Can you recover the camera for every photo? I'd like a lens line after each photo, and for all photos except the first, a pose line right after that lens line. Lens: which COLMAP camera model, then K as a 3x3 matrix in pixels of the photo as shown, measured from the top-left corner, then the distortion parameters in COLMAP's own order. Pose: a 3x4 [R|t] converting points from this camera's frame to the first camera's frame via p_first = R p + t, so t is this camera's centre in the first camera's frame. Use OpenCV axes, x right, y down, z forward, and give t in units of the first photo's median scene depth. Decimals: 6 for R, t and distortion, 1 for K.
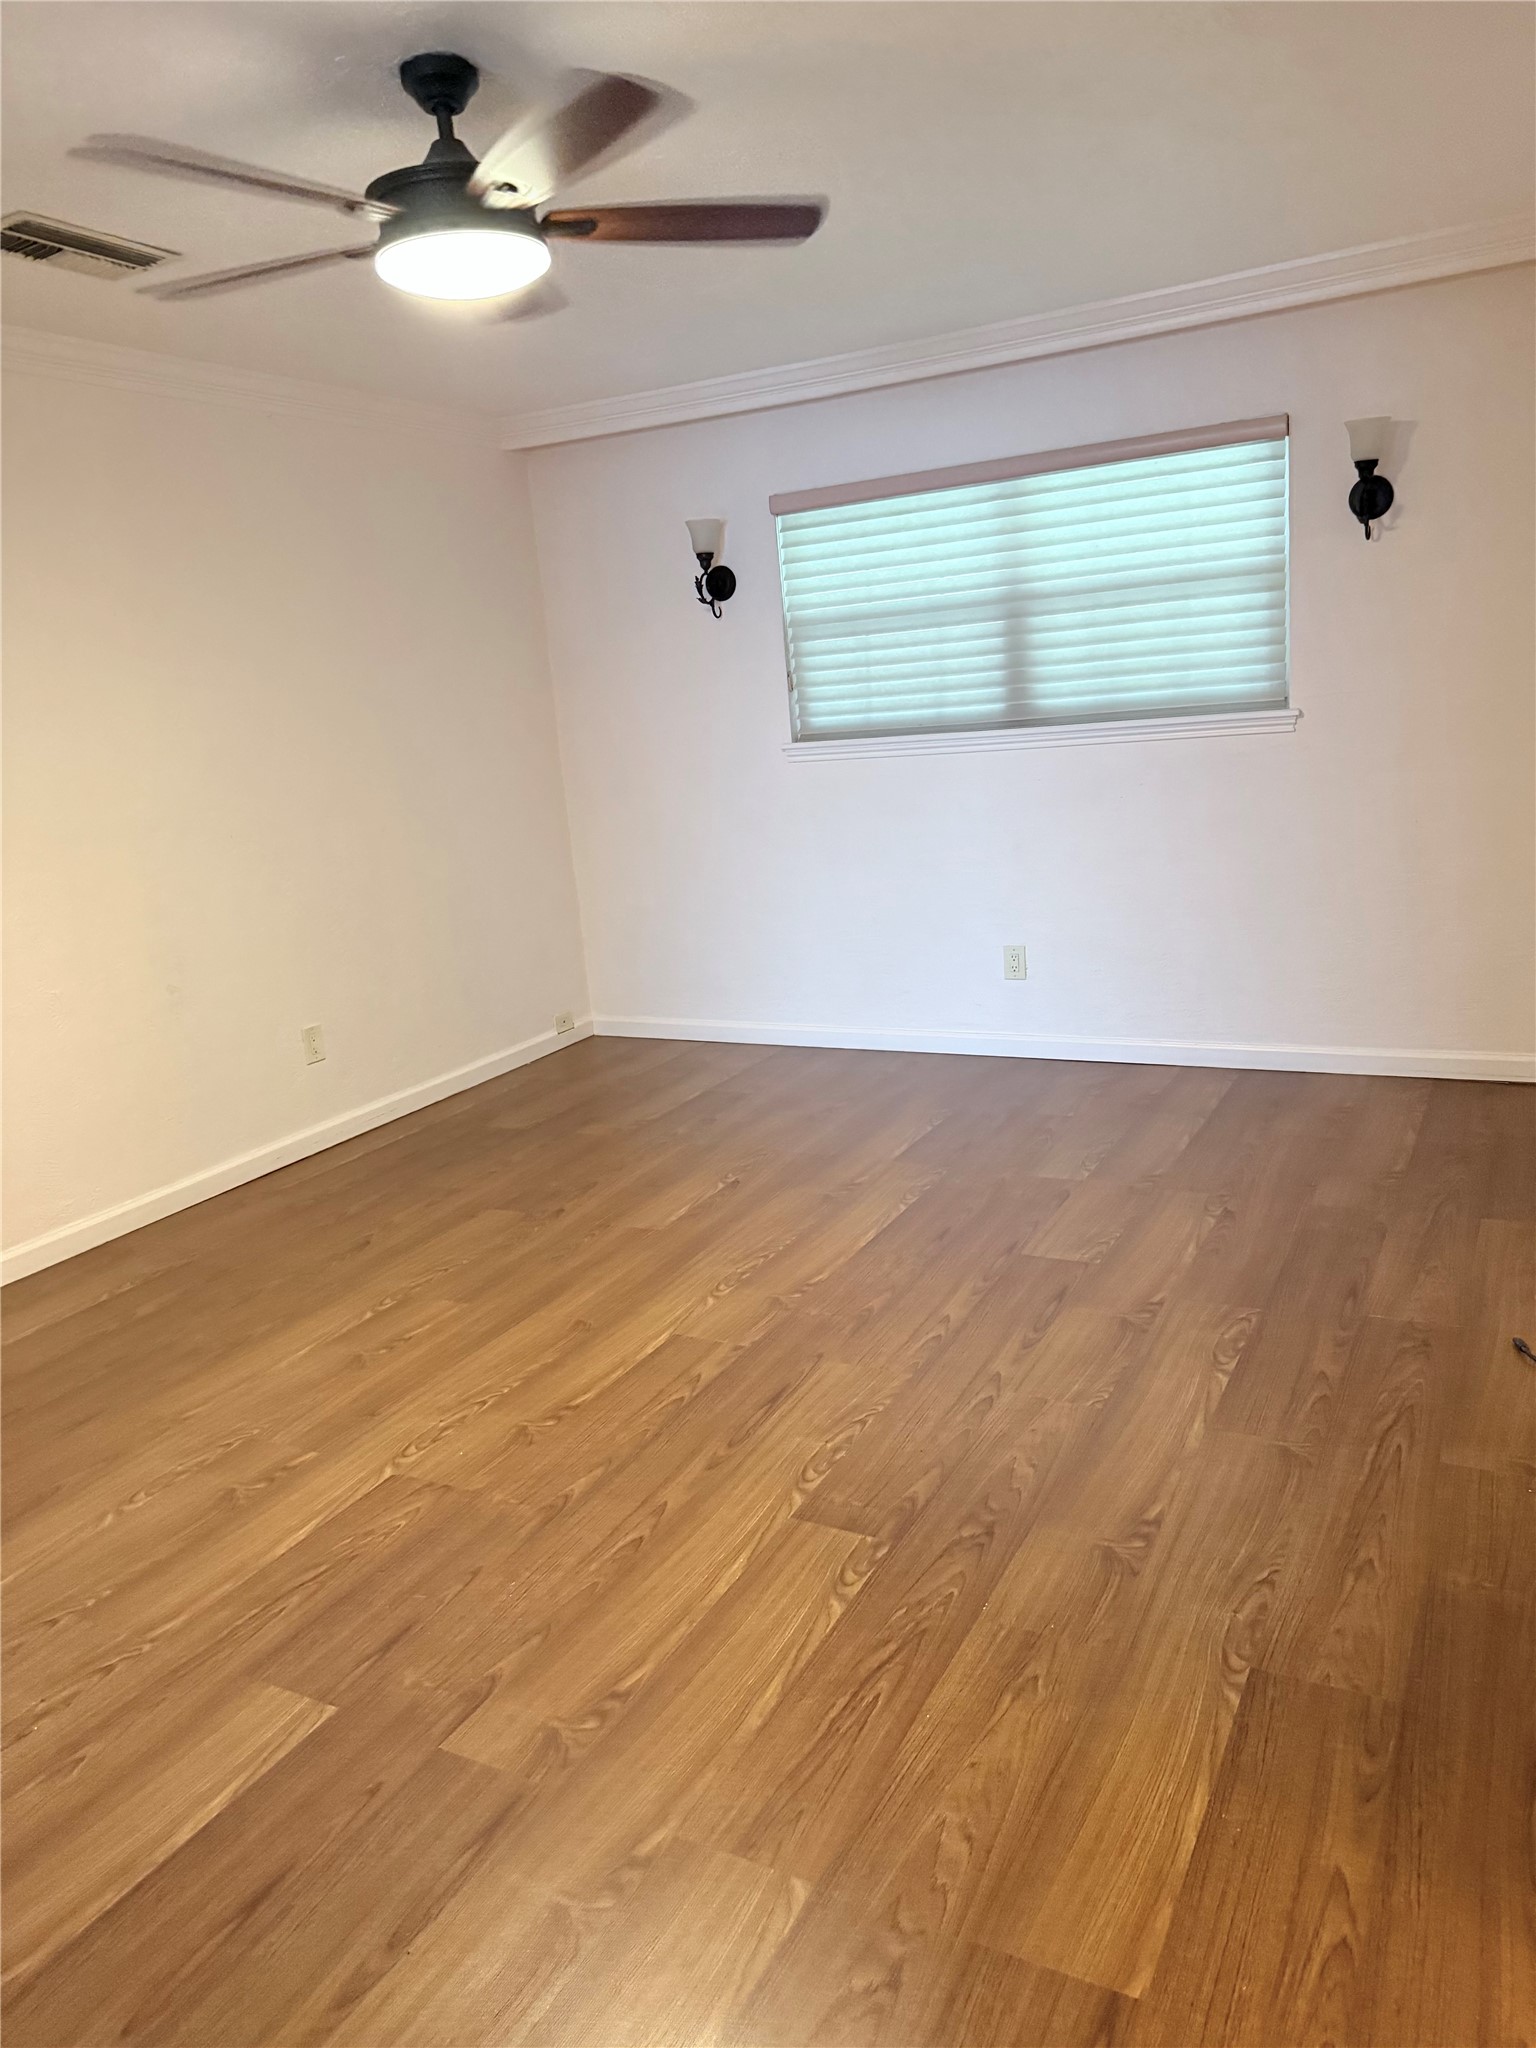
lens RADIAL K [[1451.4, 0, 787.5], [0, 1451.4, 1021.4], [0, 0, 1]] dist [0.029827, -0.037689]
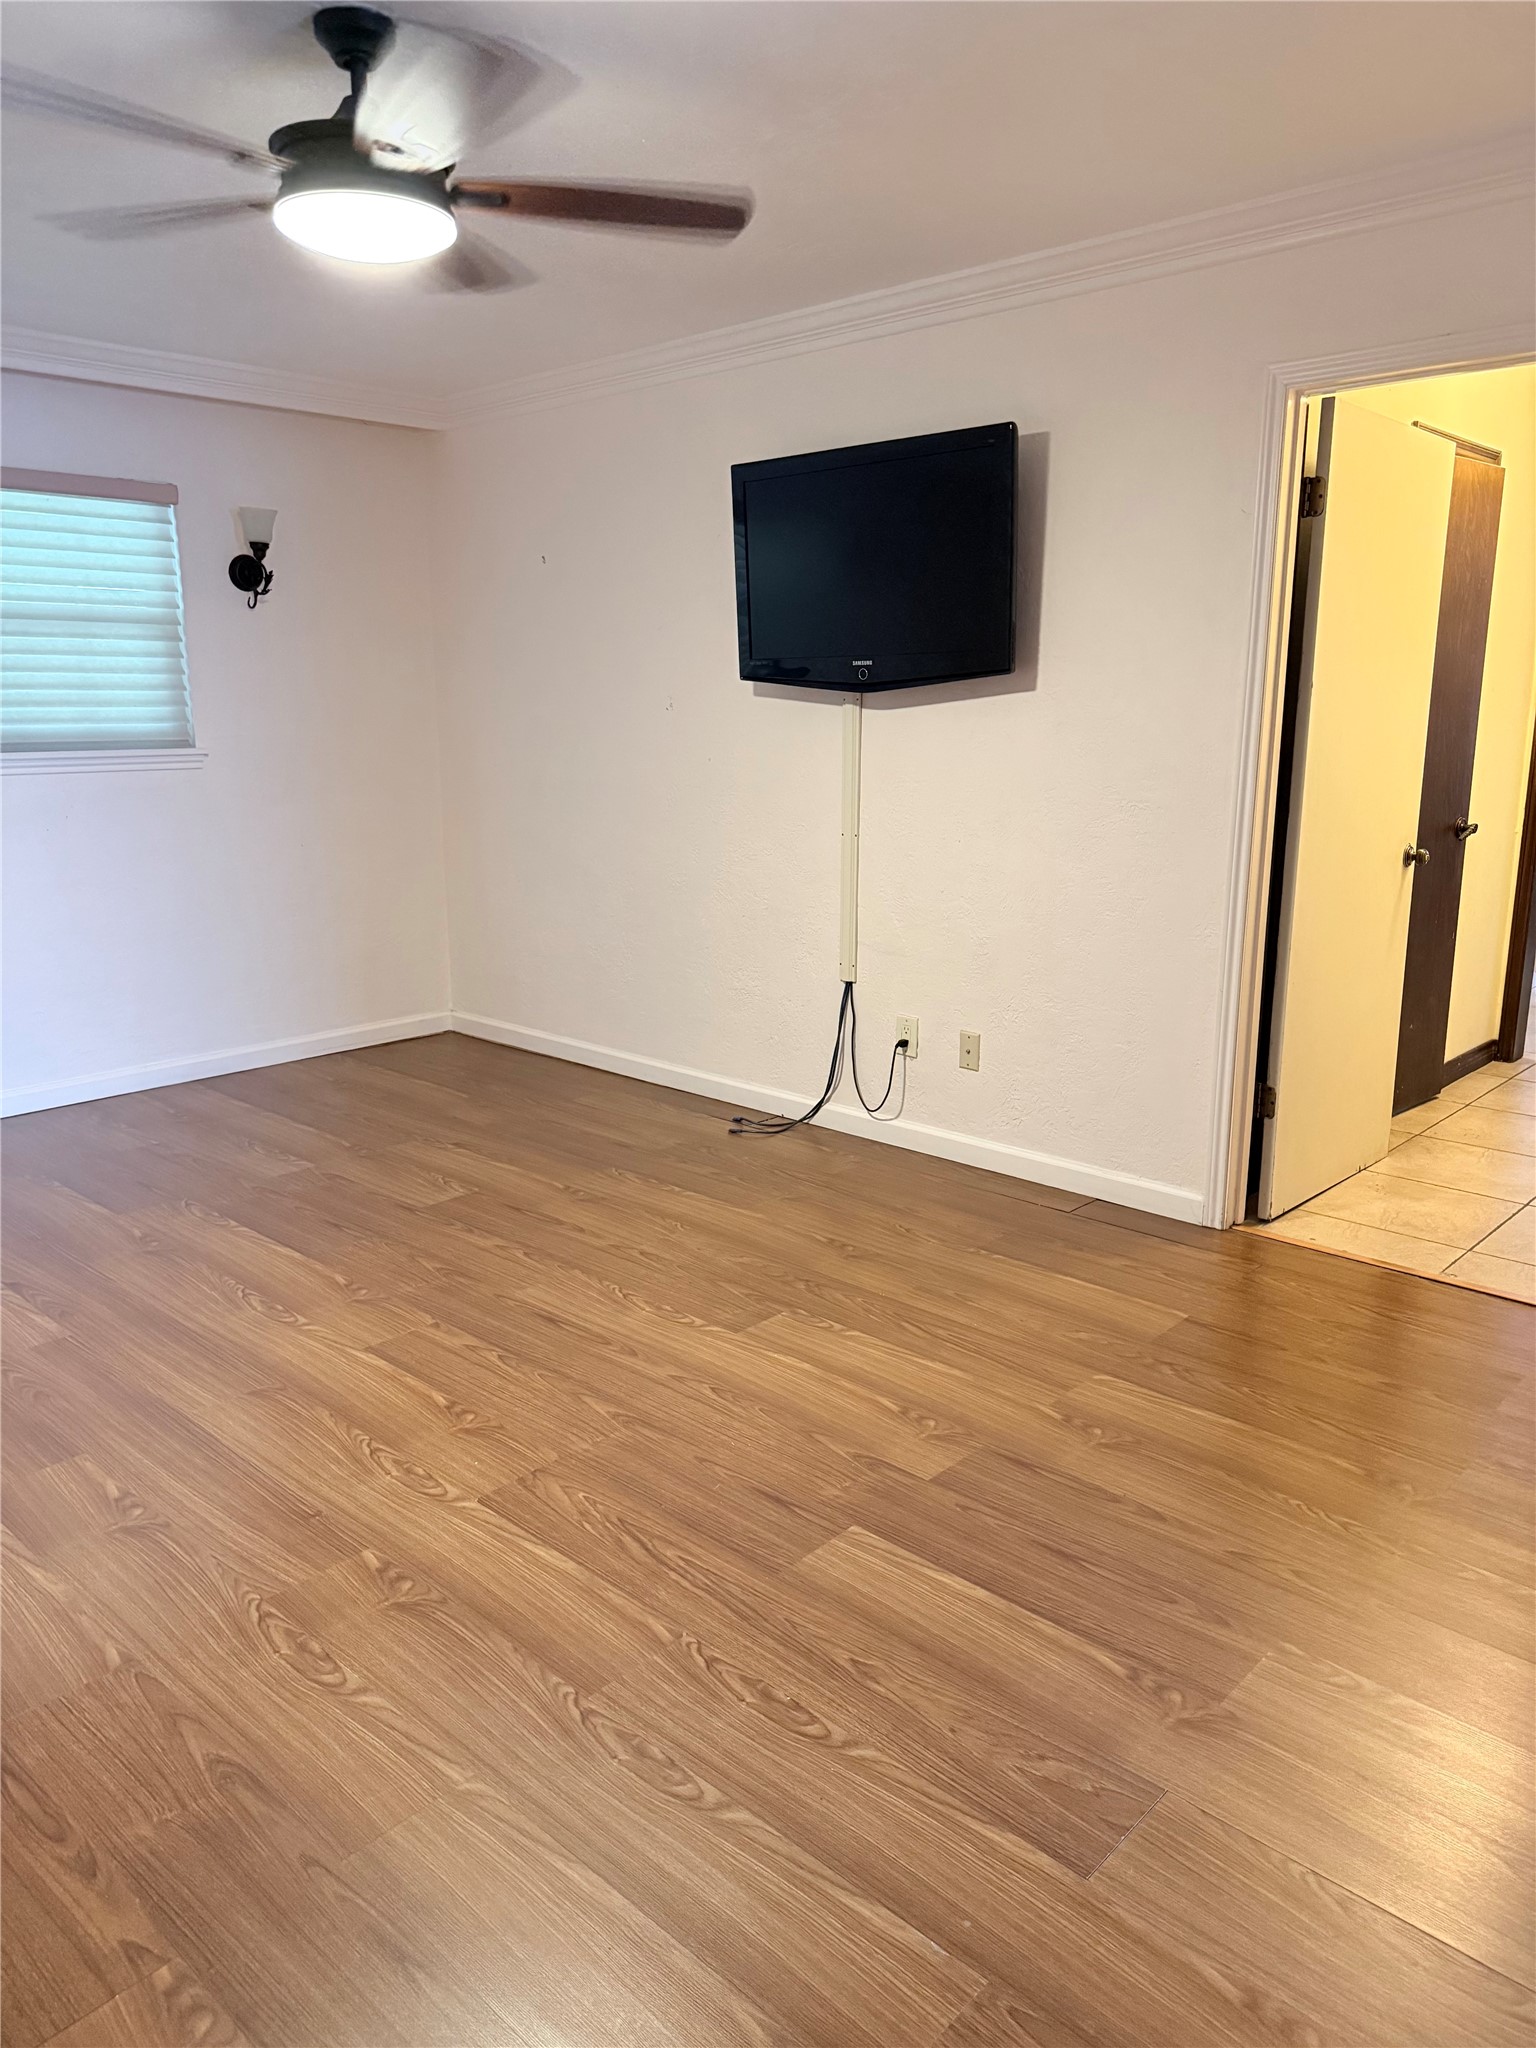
lens RADIAL K [[1451.4, 0, 787.5], [0, 1451.4, 1023.0], [0, 0, 1]] dist [0.029827, -0.037689]
pose [[0.247511, -0.132465, 0.959787, -0.932154], [0.204737, 0.975391, 0.081821, -0.013646], [-0.947006, 0.176252, 0.268541, 0.456558]]
